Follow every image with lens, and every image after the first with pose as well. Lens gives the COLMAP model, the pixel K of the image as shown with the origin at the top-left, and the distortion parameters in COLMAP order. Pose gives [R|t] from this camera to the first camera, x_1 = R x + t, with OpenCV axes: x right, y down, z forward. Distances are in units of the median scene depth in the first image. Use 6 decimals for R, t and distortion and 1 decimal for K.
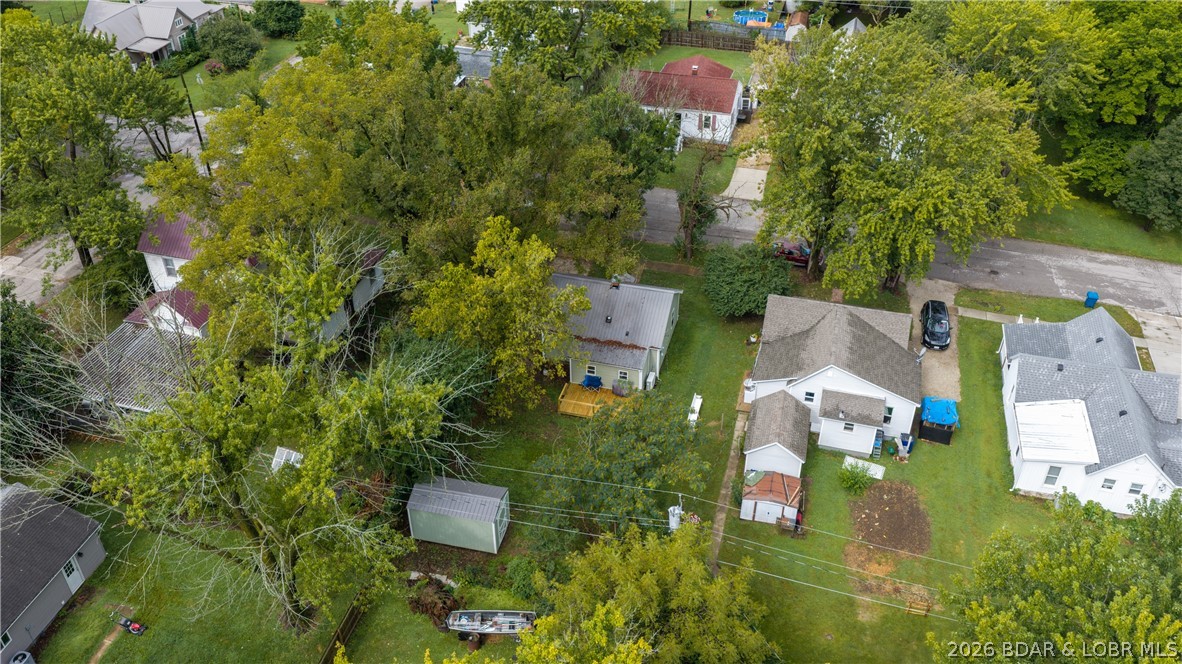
lens RADIAL K [[980.1, 0, 591.0], [0, 980.1, 332.0], [0, 0, 1]] dist [0.005352, -0.022232]
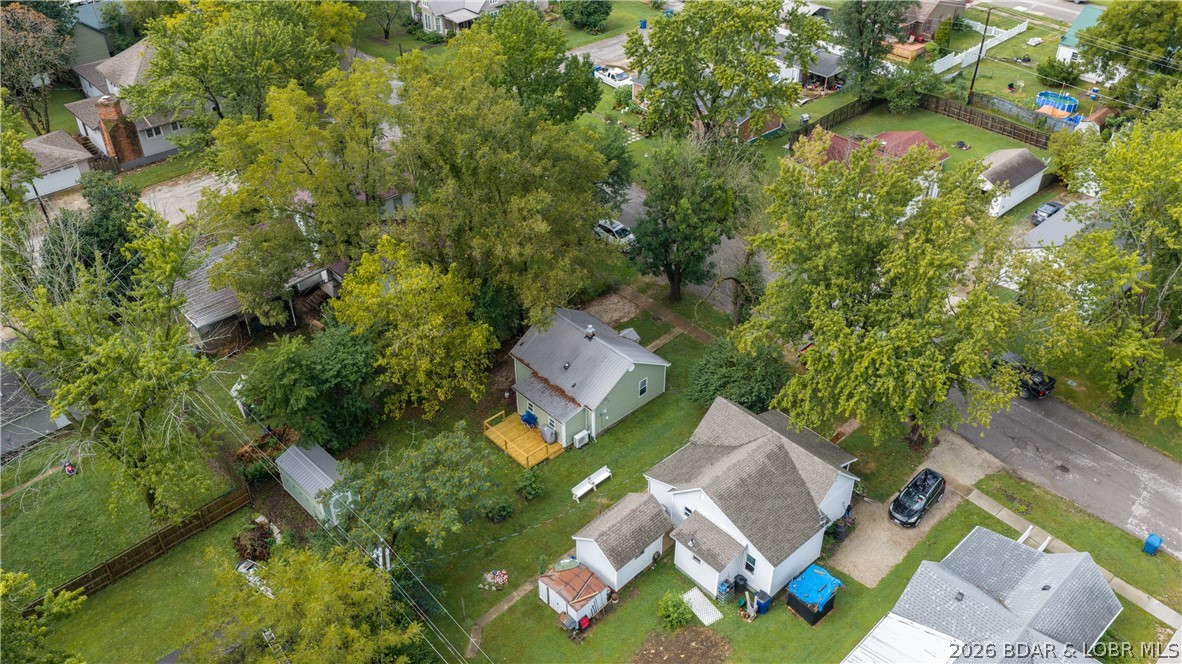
lens RADIAL K [[980.1, 0, 591.0], [0, 980.1, 332.0], [0, 0, 1]] dist [0.005352, -0.022232]
pose [[0.850636, 0.308594, -0.425661, 0.462096], [-0.304669, 0.949154, 0.079265, -0.135035], [0.428479, 0.062260, 0.901404, 0.104091]]
